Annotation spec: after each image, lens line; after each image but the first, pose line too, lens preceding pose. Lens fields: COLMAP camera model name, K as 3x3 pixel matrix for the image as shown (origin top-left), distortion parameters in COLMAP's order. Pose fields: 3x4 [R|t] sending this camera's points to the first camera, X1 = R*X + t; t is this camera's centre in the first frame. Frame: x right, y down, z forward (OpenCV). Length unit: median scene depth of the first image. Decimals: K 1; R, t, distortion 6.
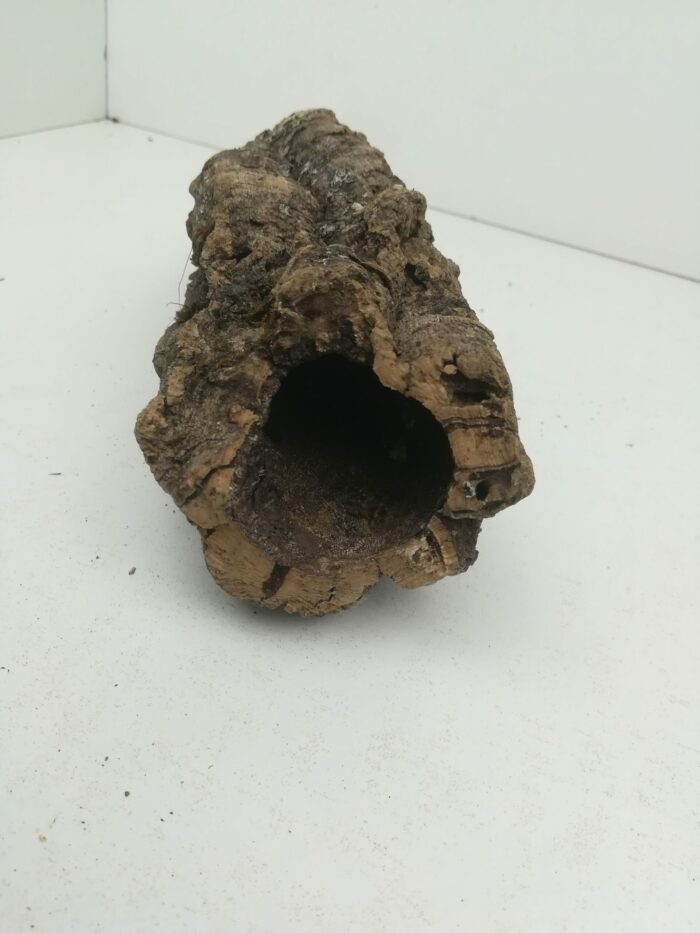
lens RADIAL K [[702.6, 0, 352.2], [0, 702.6, 468.8], [0, 0, 1]] dist [0.014920, -0.032766]
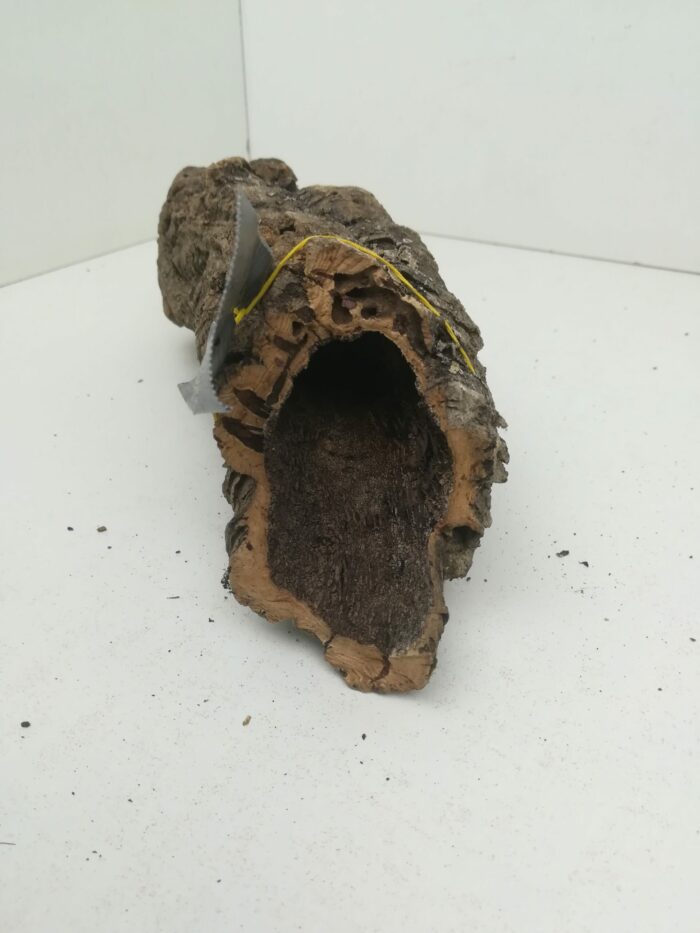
lens RADIAL K [[702.6, 0, 347.4], [0, 702.6, 466.3], [0, 0, 1]] dist [0.014920, -0.032766]
pose [[0.973026, -0.037659, -0.227599, 0.018669], [0.019625, 0.996522, -0.080985, -0.105043], [0.229857, 0.074334, 0.970381, 0.183944]]
